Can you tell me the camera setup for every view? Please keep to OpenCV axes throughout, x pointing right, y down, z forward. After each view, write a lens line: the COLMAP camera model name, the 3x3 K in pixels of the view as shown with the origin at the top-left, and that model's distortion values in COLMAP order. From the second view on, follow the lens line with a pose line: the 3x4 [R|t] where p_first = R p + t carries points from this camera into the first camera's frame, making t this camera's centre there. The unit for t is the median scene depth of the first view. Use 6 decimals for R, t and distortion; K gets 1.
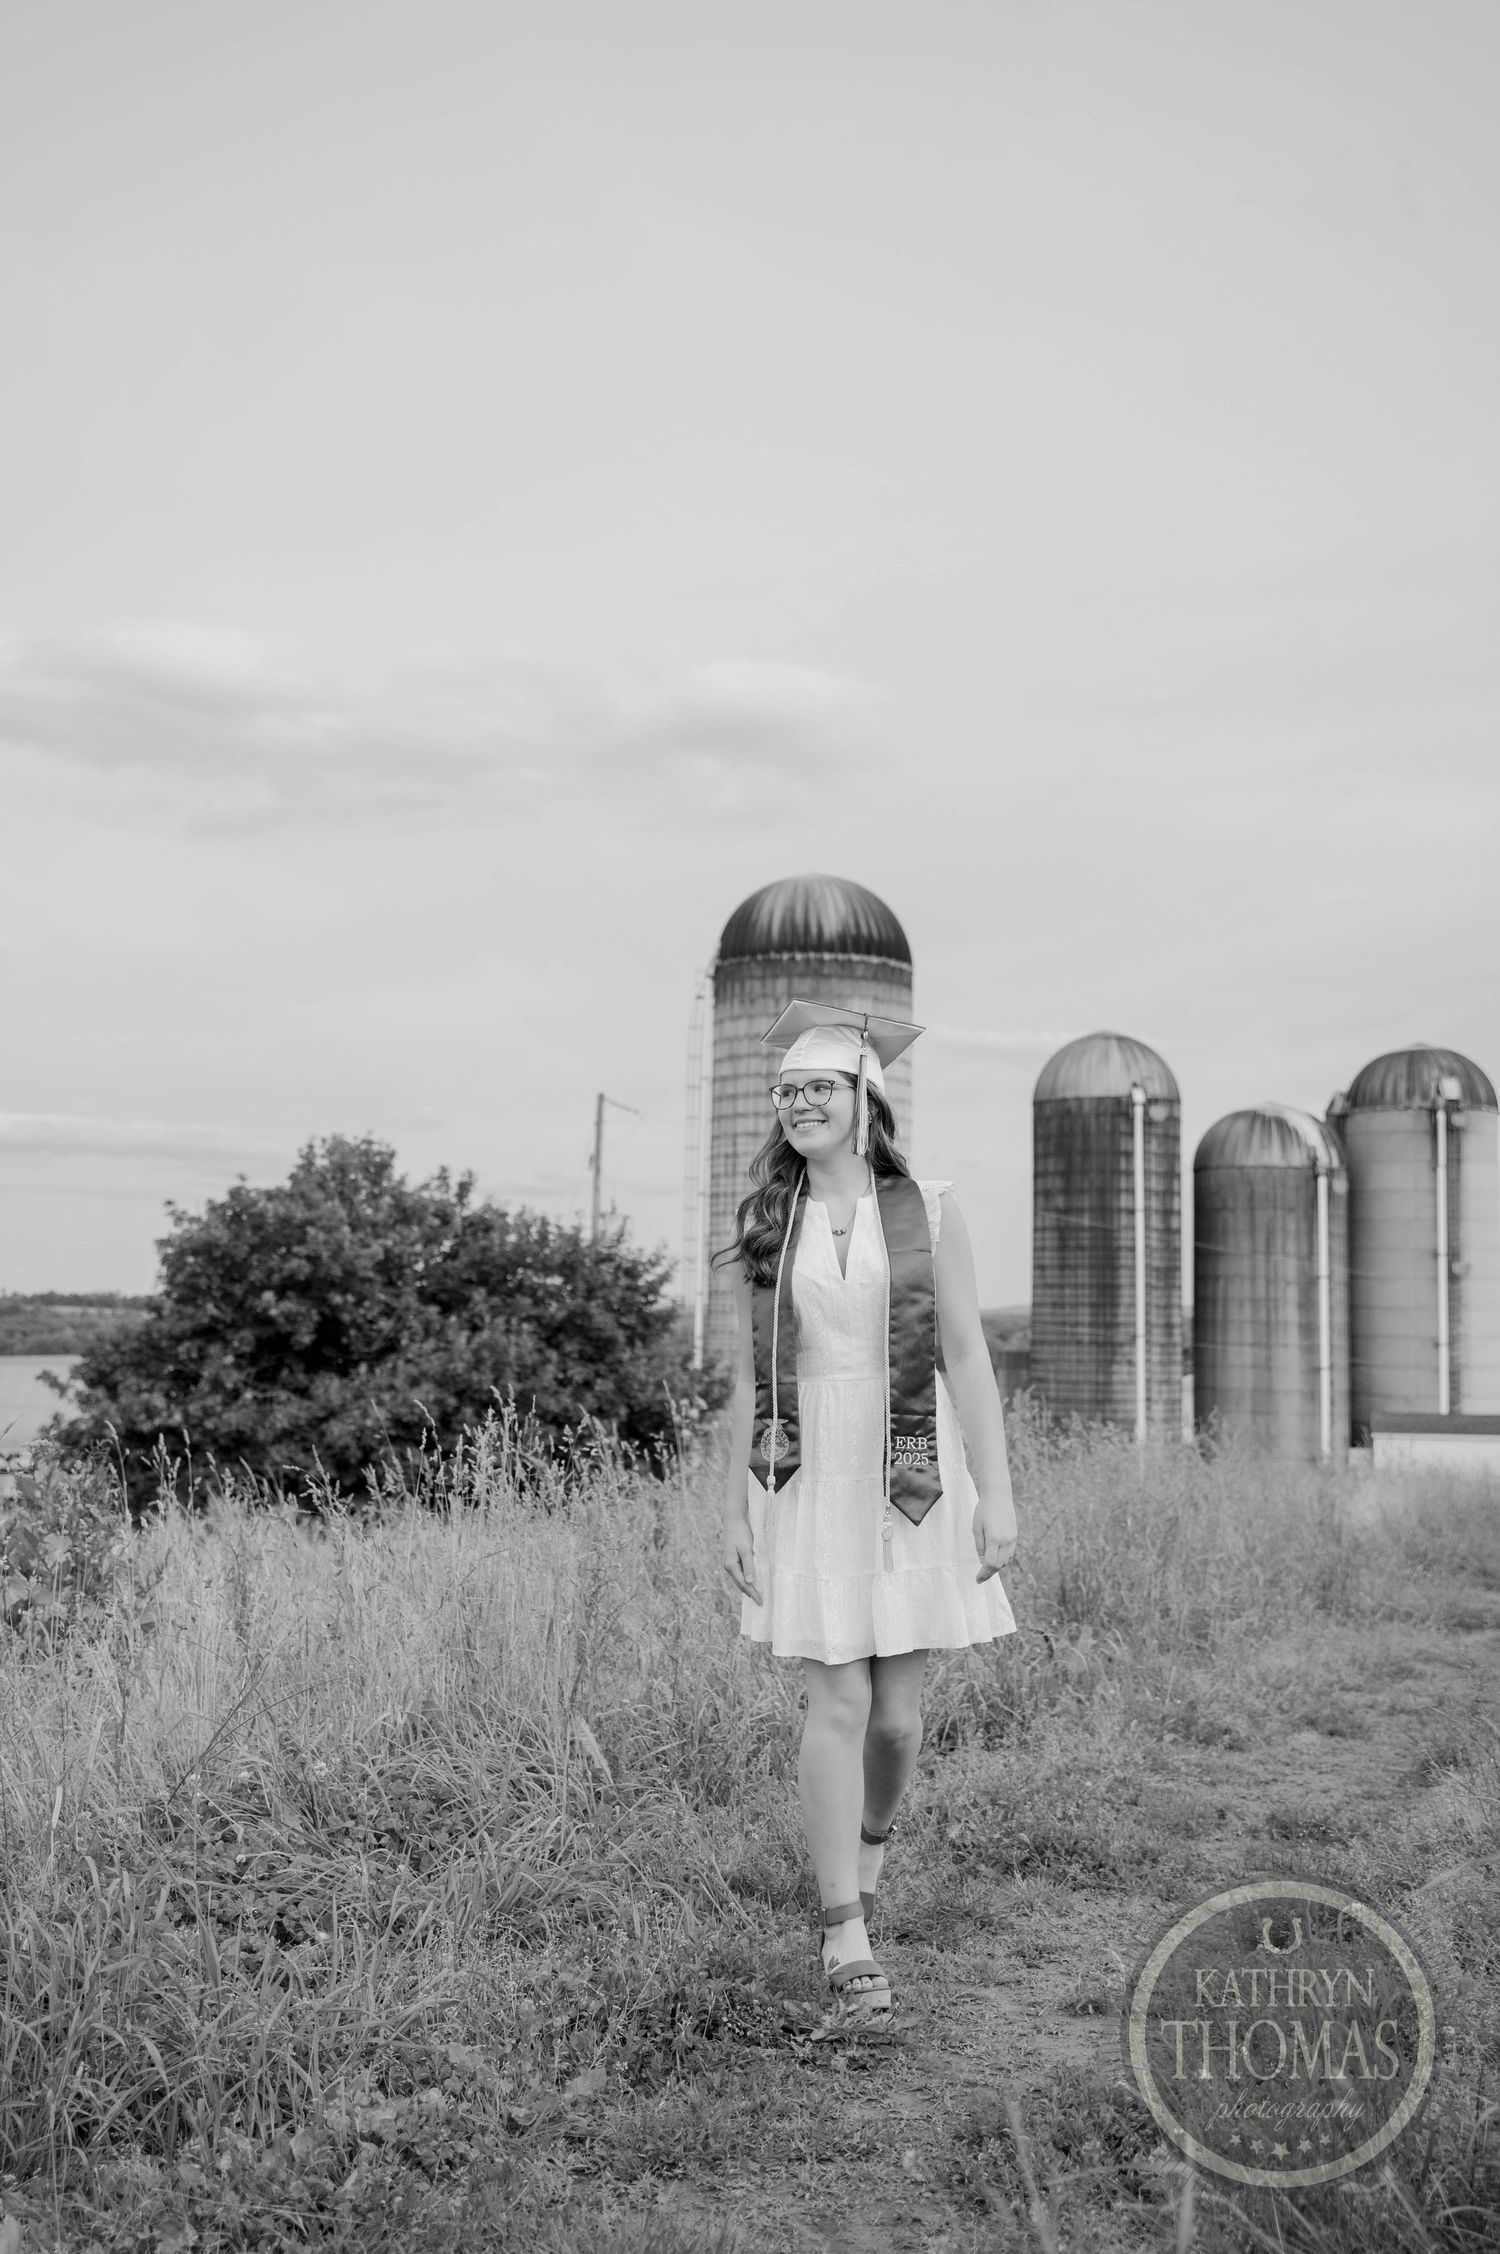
lens RADIAL K [[2288.8, 0, 750.0], [0, 2288.8, 1127.0], [0, 0, 1]] dist [-0.019240, 0.180262]
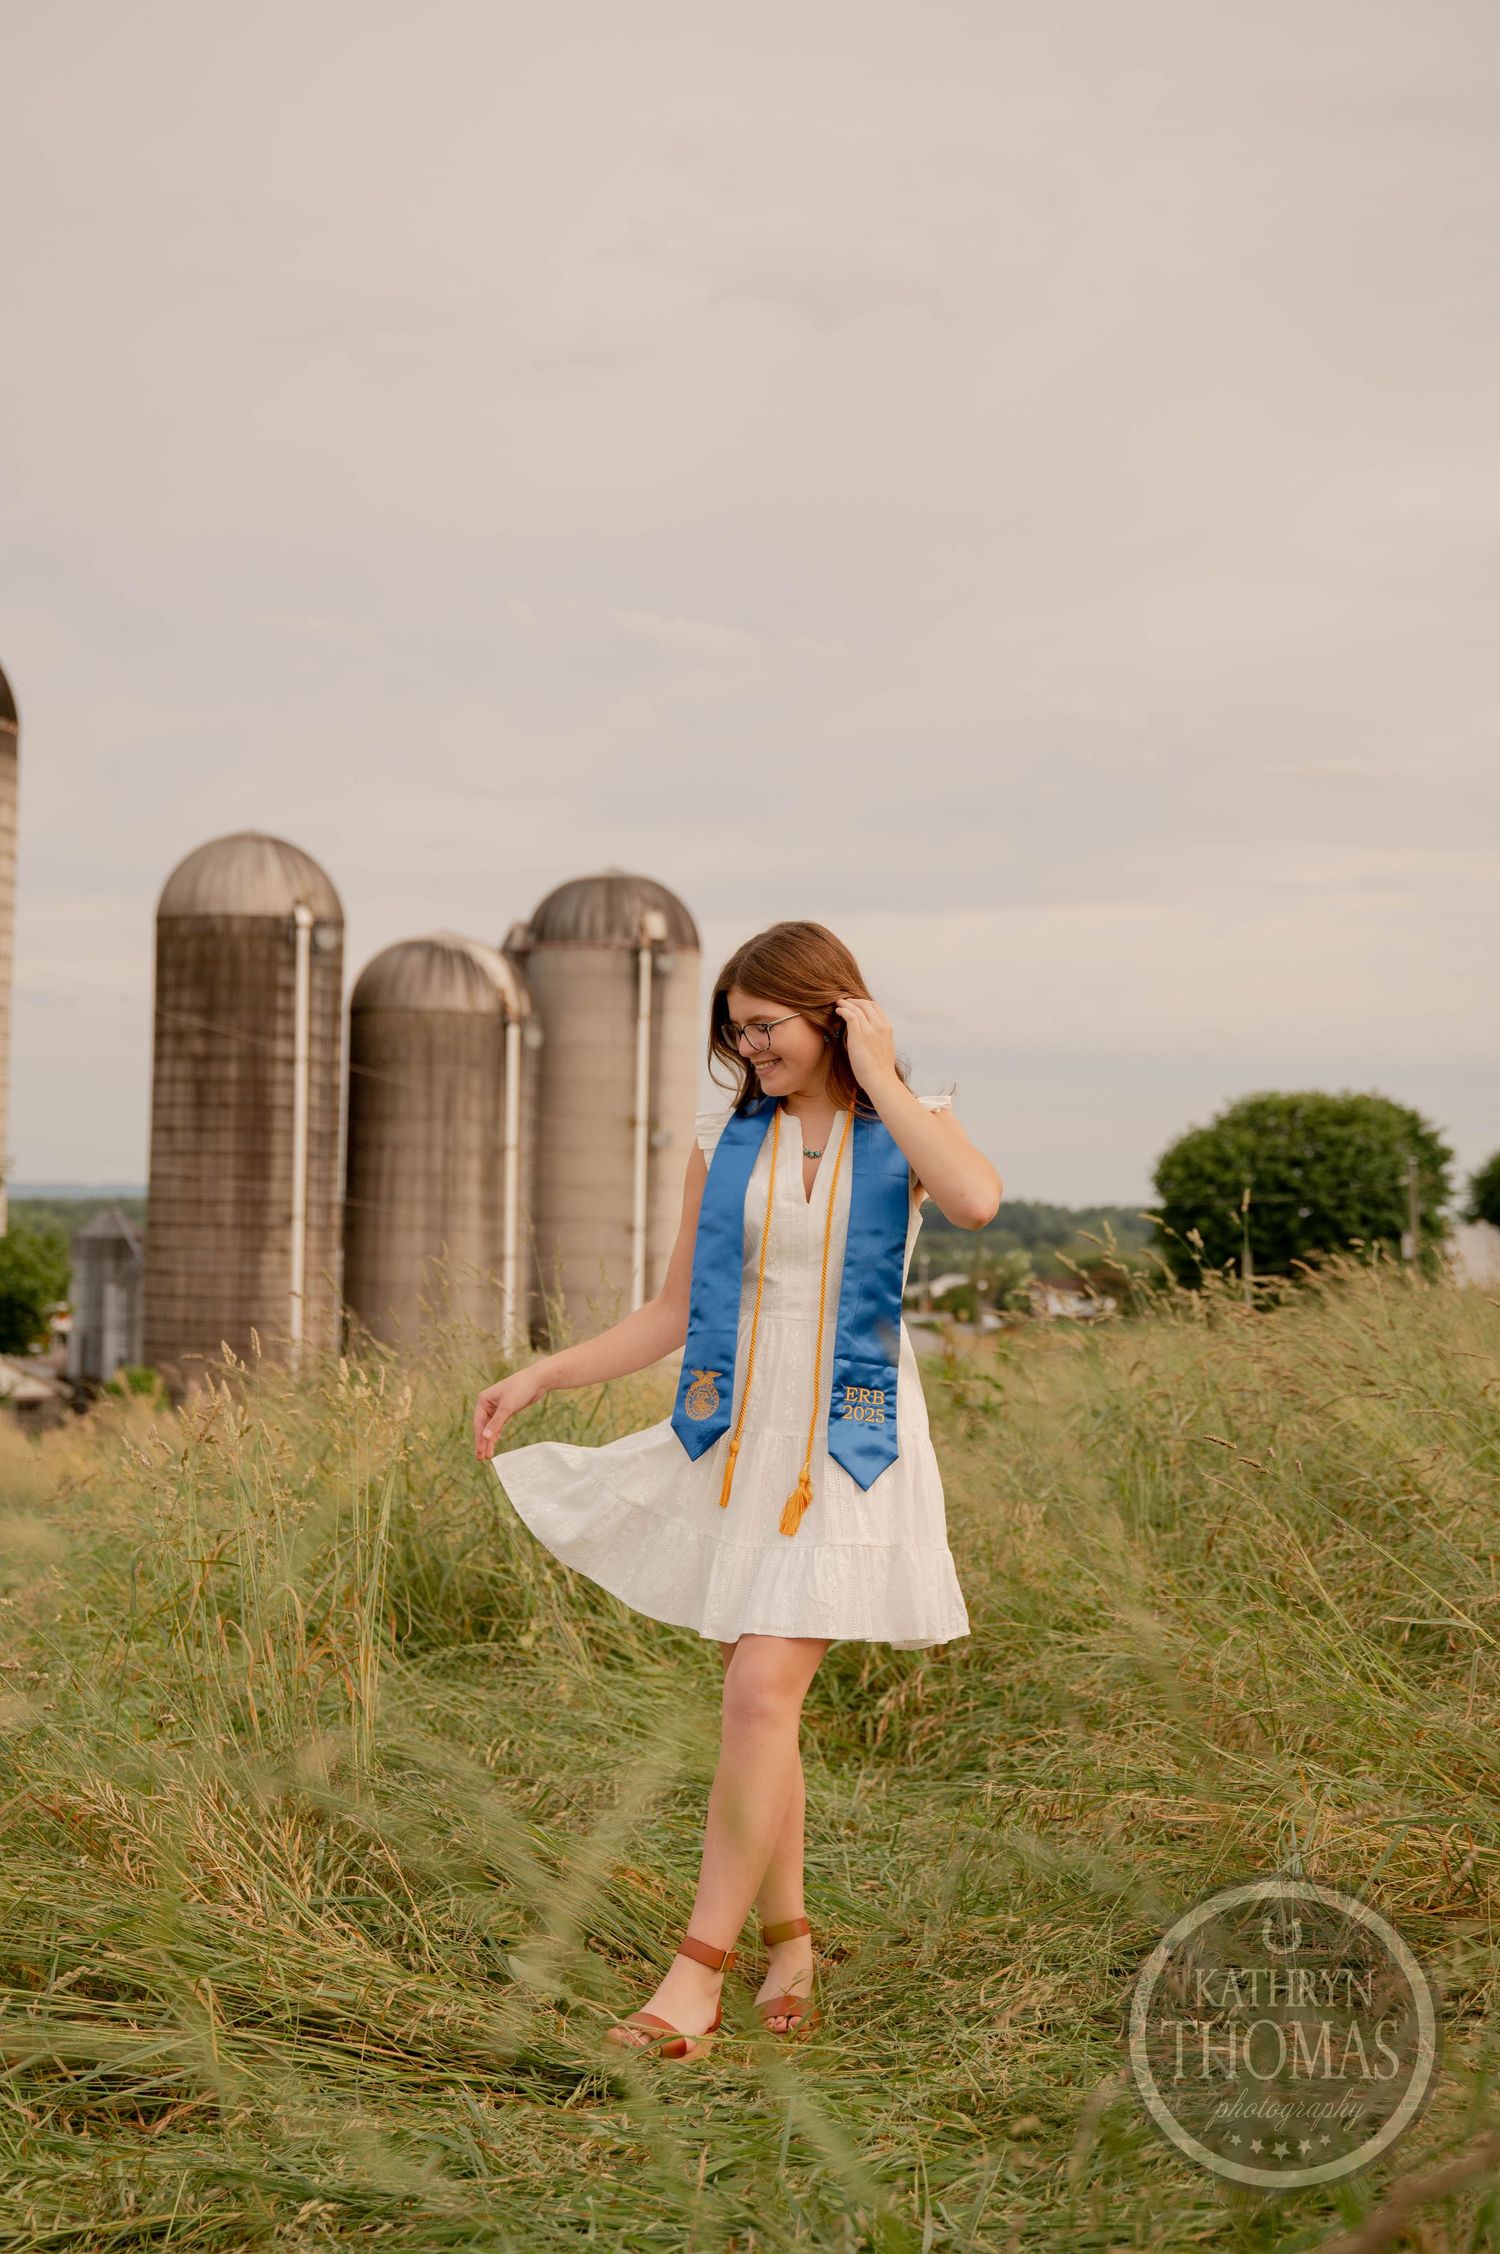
lens RADIAL K [[3066.1, 0, 750.0], [0, 3066.1, 1127.0], [0, 0, 1]] dist [0.095146, -0.001447]
pose [[0.900358, 0.018573, 0.434754, -0.153054], [-0.045802, 0.997584, 0.052235, -0.003430], [-0.432733, -0.066943, 0.899033, -0.032053]]
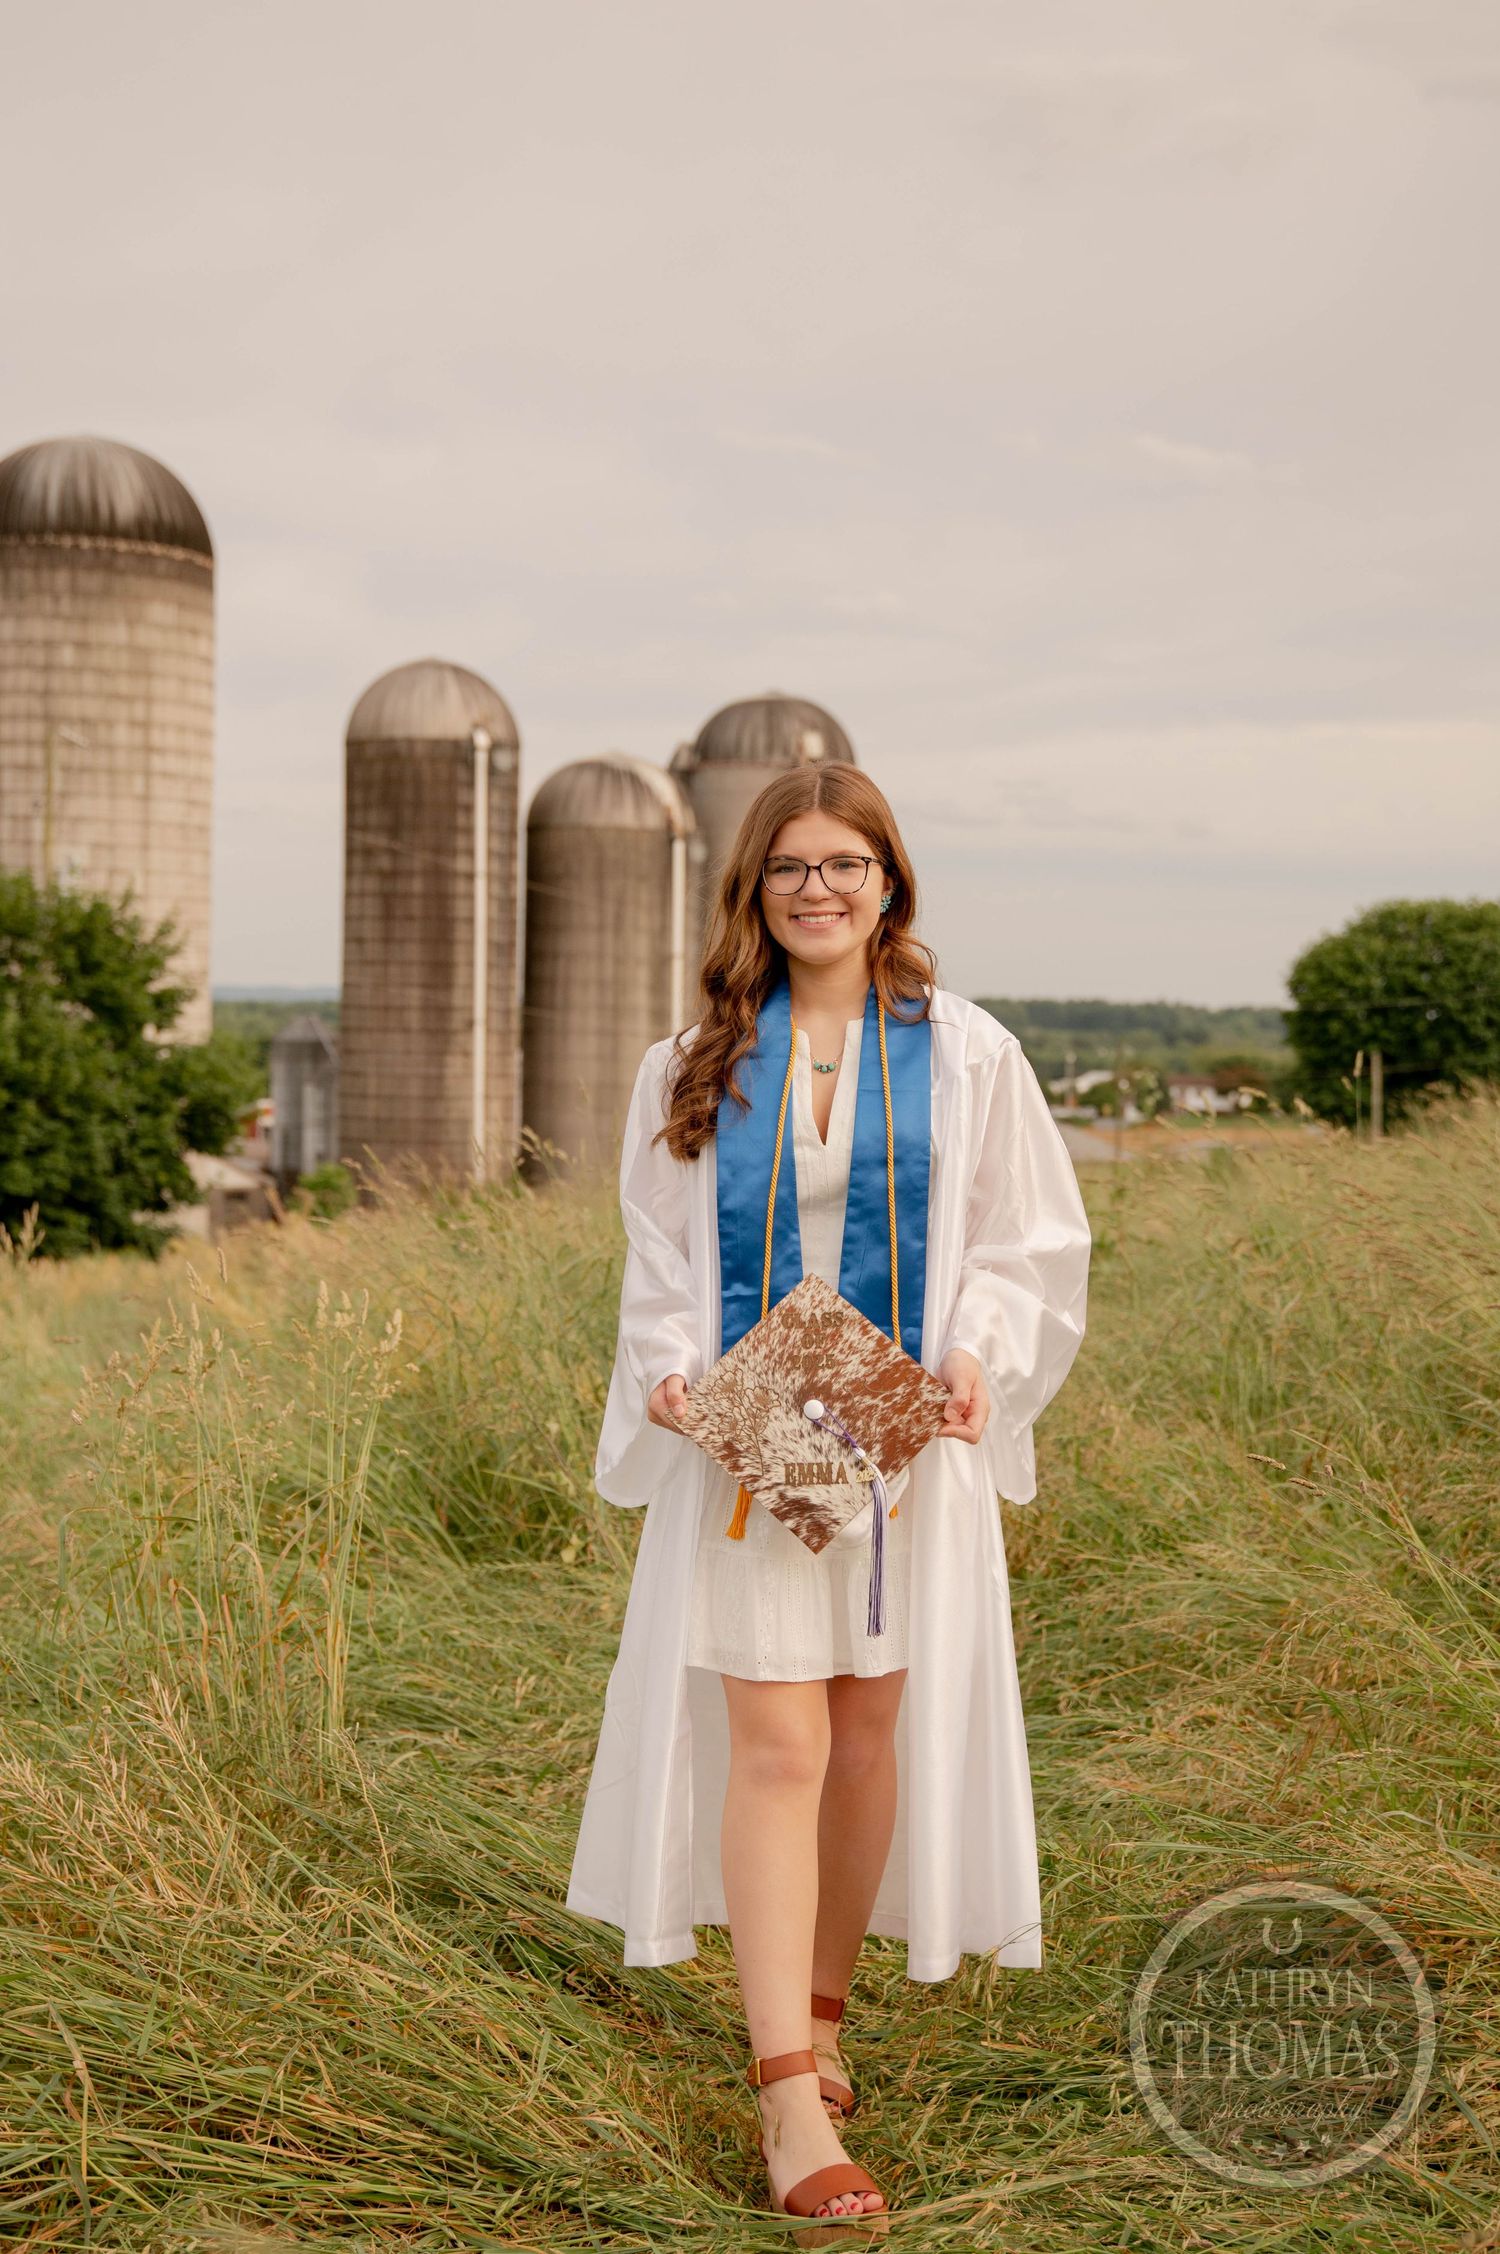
lens RADIAL K [[2844.4, 0, 750.0], [0, 2844.4, 1127.0], [0, 0, 1]] dist [0.041267, 0.191291]
pose [[0.923415, -0.010643, 0.383654, -0.143383], [-0.039607, 0.991636, 0.122840, -0.004688], [-0.381753, -0.128628, 0.915270, -0.019011]]
